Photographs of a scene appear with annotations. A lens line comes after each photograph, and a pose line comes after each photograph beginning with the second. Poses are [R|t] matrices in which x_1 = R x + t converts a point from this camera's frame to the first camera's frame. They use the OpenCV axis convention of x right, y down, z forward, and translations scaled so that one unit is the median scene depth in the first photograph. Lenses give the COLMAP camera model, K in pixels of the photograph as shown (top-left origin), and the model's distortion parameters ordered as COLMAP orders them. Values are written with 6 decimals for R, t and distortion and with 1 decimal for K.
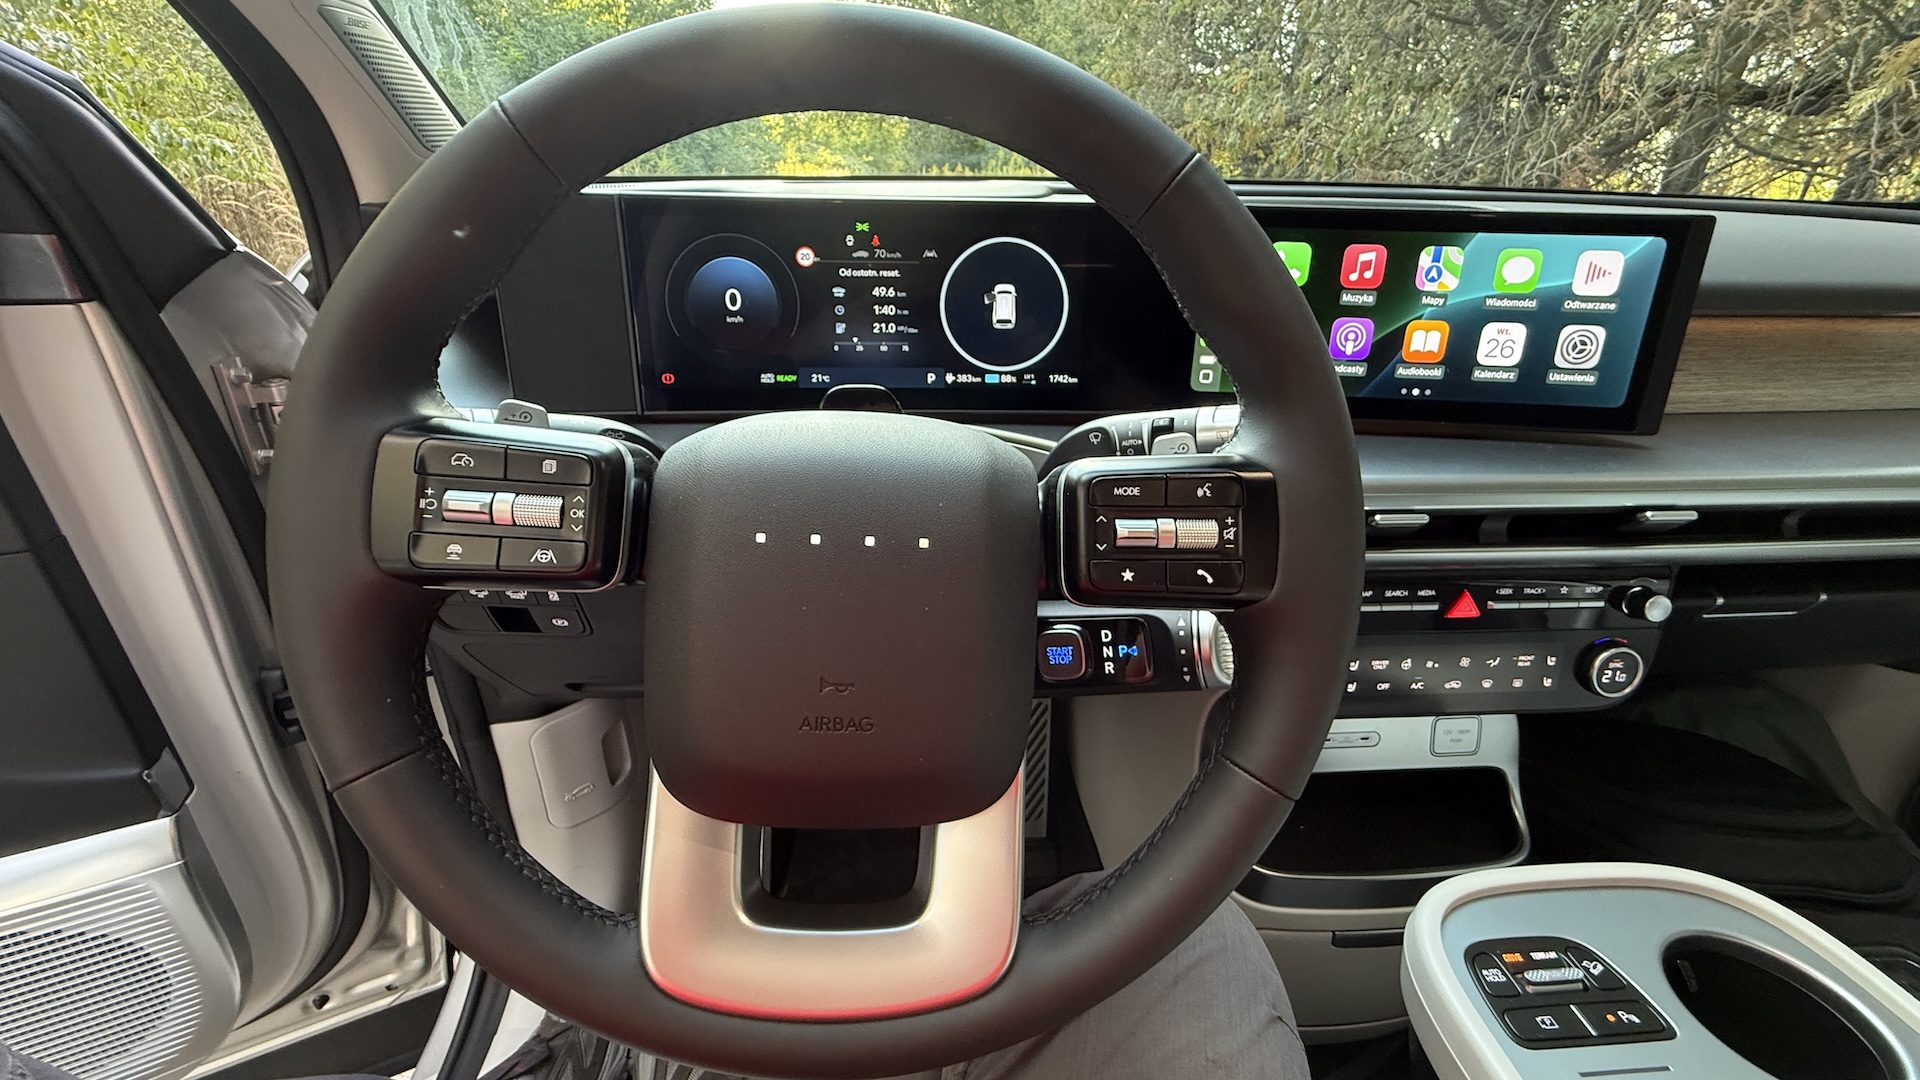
lens RADIAL K [[773.1, 0, 957.3], [0, 773.1, 535.8], [0, 0, 1]] dist [0.000863, -0.000336]
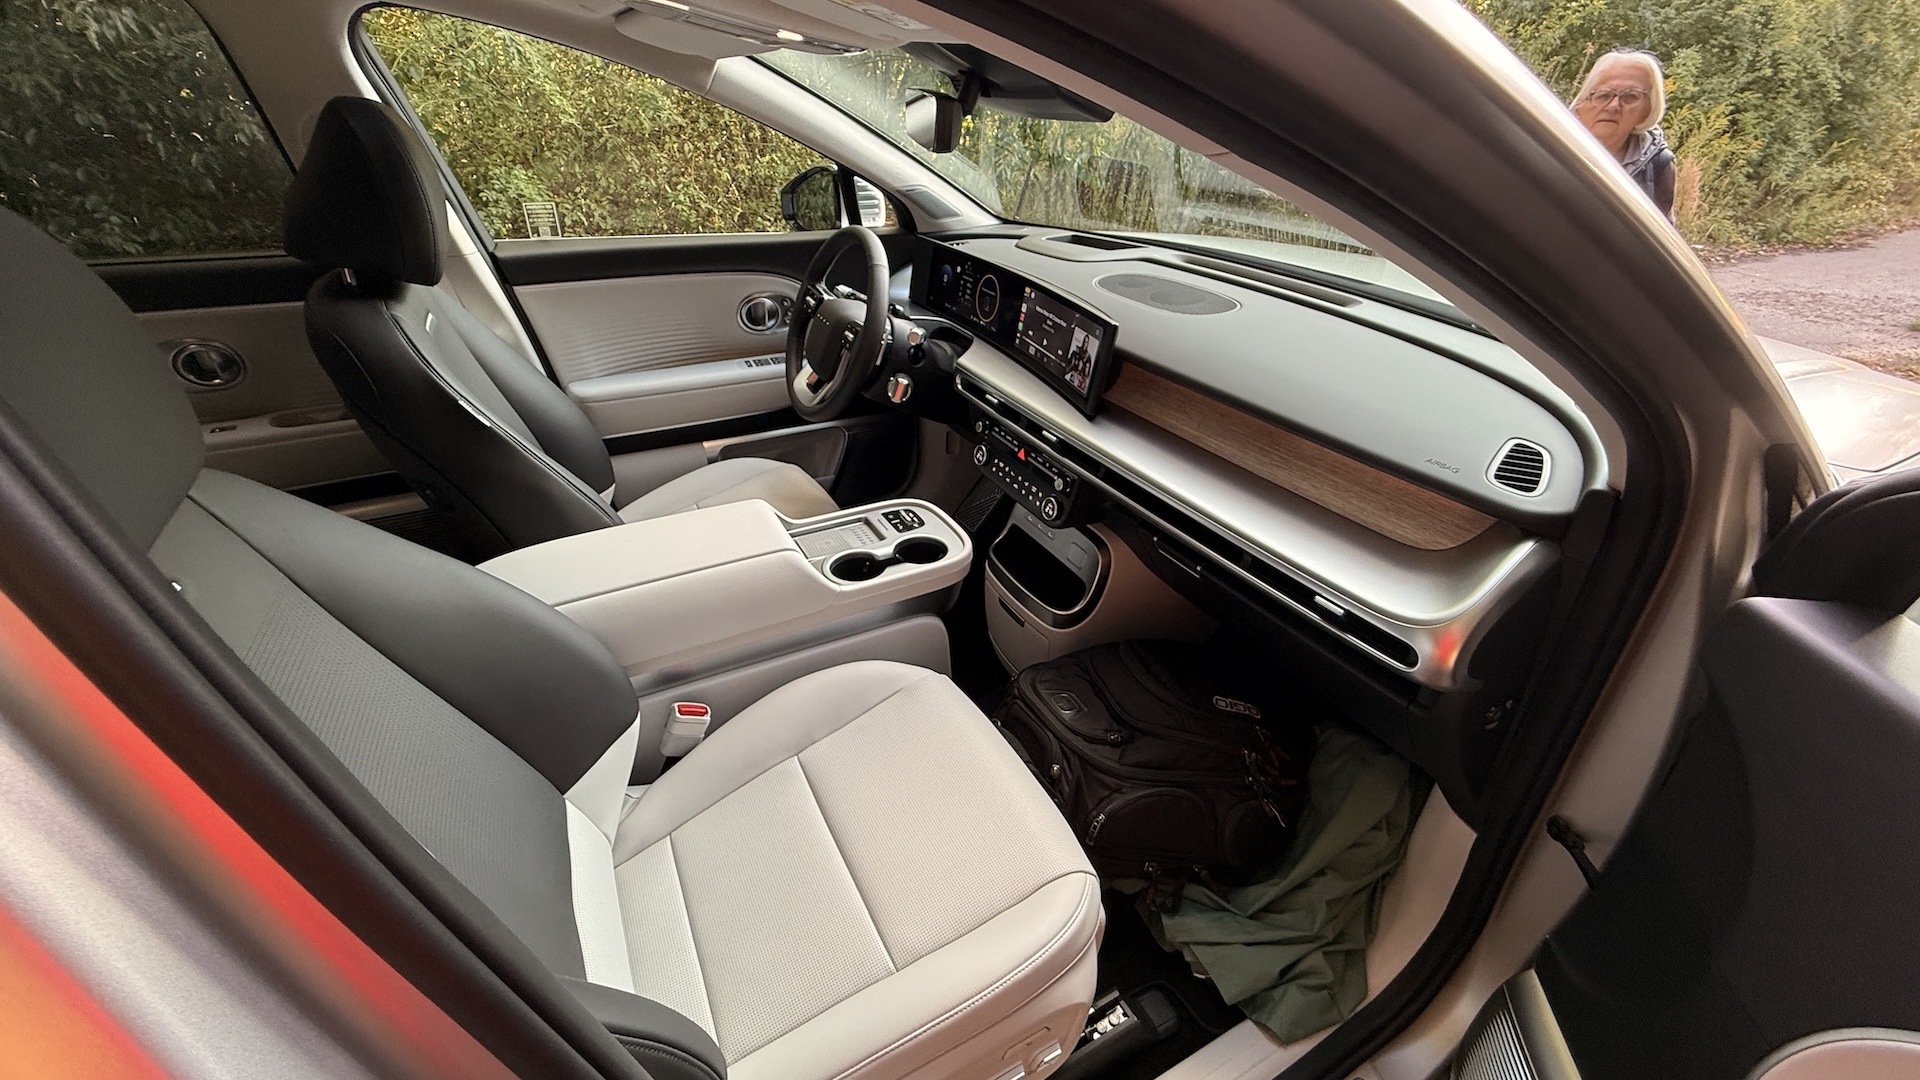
lens RADIAL K [[774.2, 0, 951.9], [0, 774.2, 538.2], [0, 0, 1]] dist [0.000532, -0.000008]
pose [[0.399075, 0.459437, -0.793509, 2.714672], [-0.392418, 0.867728, 0.305052, -0.351750], [0.828702, 0.189649, 0.526580, -0.459056]]
